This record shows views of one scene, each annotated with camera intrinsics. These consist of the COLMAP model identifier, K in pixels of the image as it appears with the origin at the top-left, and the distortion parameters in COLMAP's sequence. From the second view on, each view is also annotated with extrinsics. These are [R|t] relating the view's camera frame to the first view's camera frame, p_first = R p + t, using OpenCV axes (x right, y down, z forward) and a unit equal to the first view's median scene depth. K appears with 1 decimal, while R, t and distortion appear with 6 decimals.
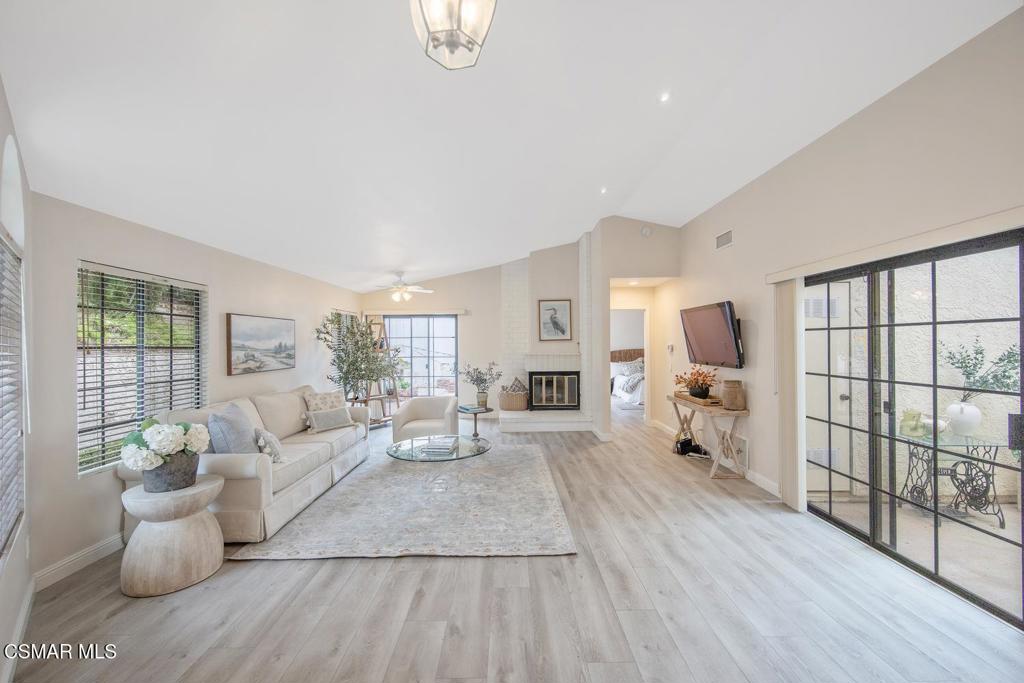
lens RADIAL K [[408.9, 0, 512.0], [0, 408.9, 341.5], [0, 0, 1]] dist [0.002910, 0.000355]
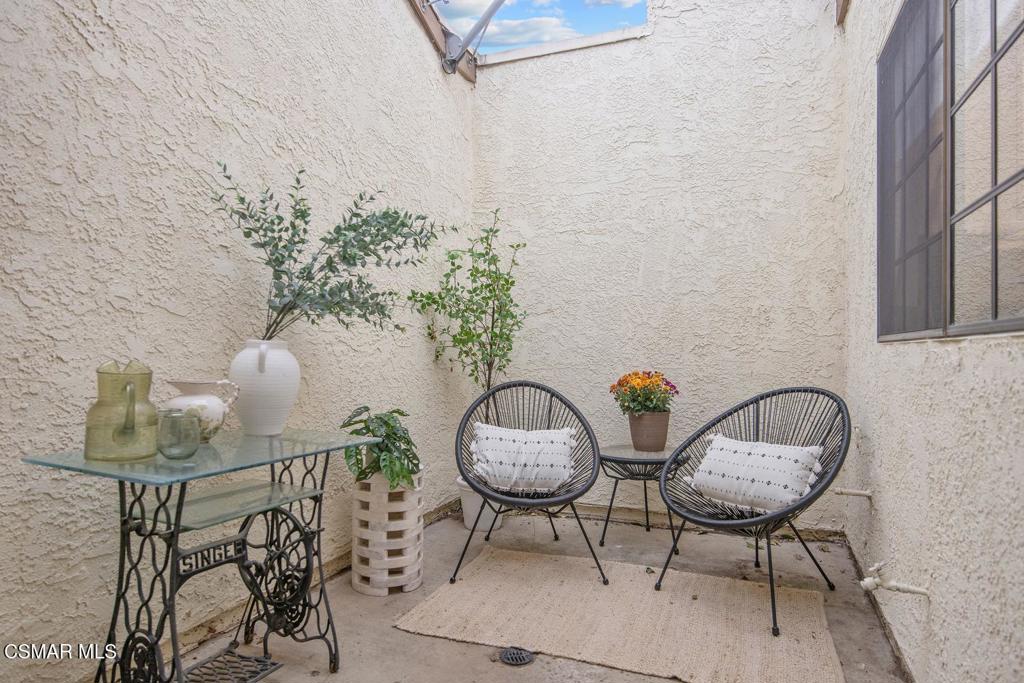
lens RADIAL K [[609.2, 0, 510.8], [0, 609.2, 341.2], [0, 0, 1]] dist [-0.002315, -0.000442]
pose [[0.379037, 0.024006, 0.925070, 0.691247], [-0.011644, 0.999708, -0.021172, 0.156248], [-0.925308, -0.002746, 0.379206, 0.603927]]
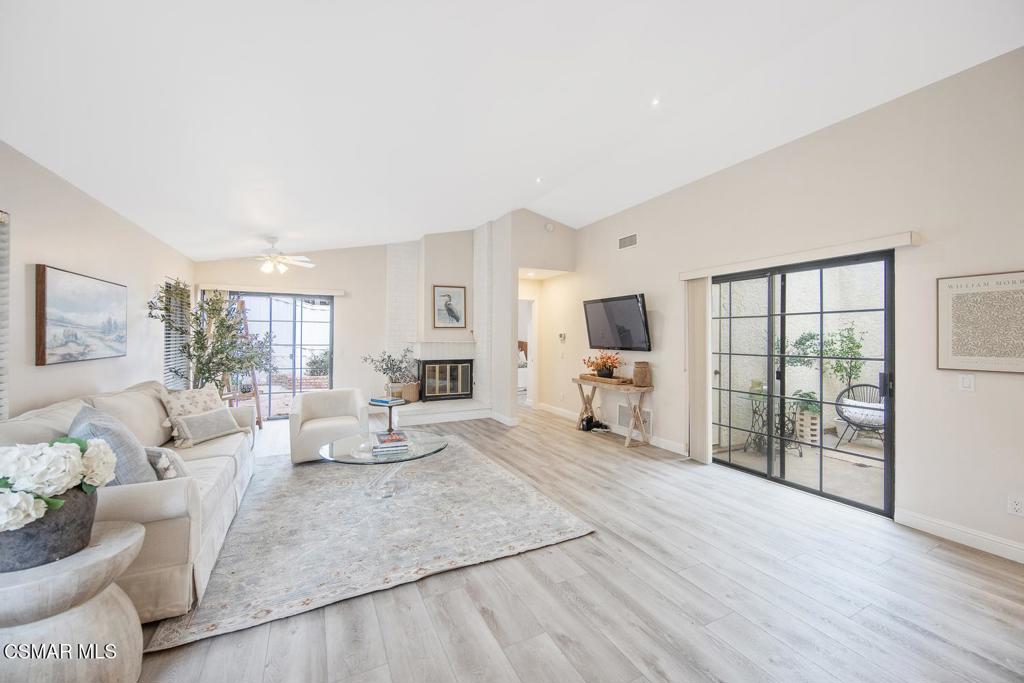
lens RADIAL K [[400.0, 0, 513.9], [0, 400.0, 335.2], [0, 0, 1]] dist [-0.001034, -0.000272]
pose [[0.896238, 0.013548, 0.443367, -0.350172], [-0.012377, 0.999908, -0.005534, 0.035267], [-0.443401, -0.000528, 0.896323, 0.159621]]
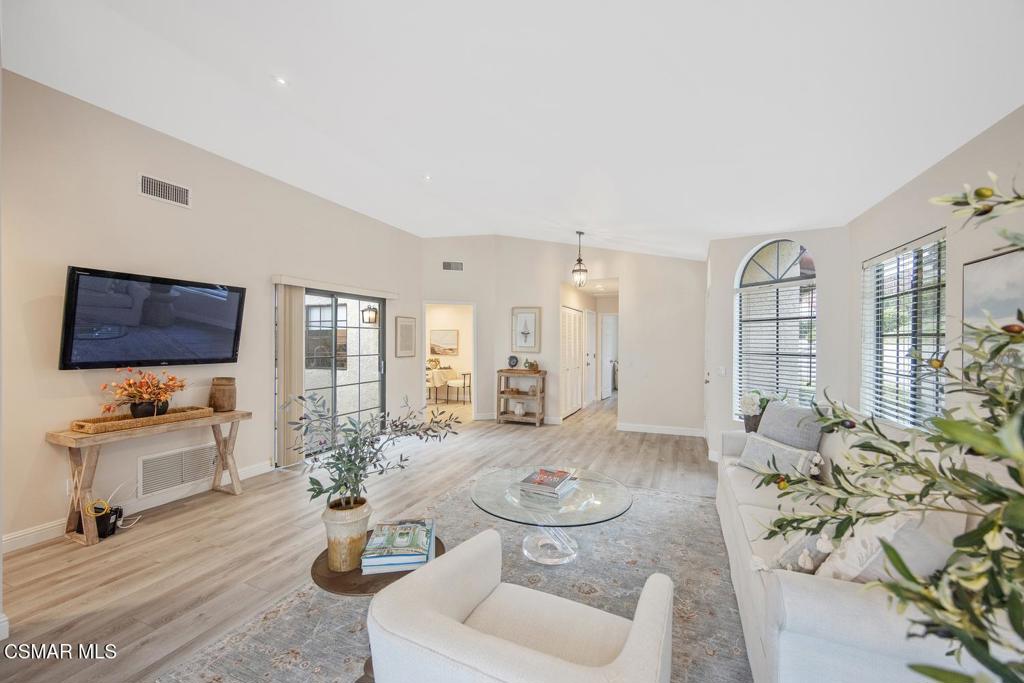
lens RADIAL K [[408.9, 0, 512.0], [0, 408.9, 341.5], [0, 0, 1]] dist [0.002910, 0.000355]
pose [[-0.916558, 0.003296, 0.399889, -0.431357], [0.001741, 0.999989, -0.004252, 0.027720], [-0.399898, -0.003201, -0.916554, 1.826874]]
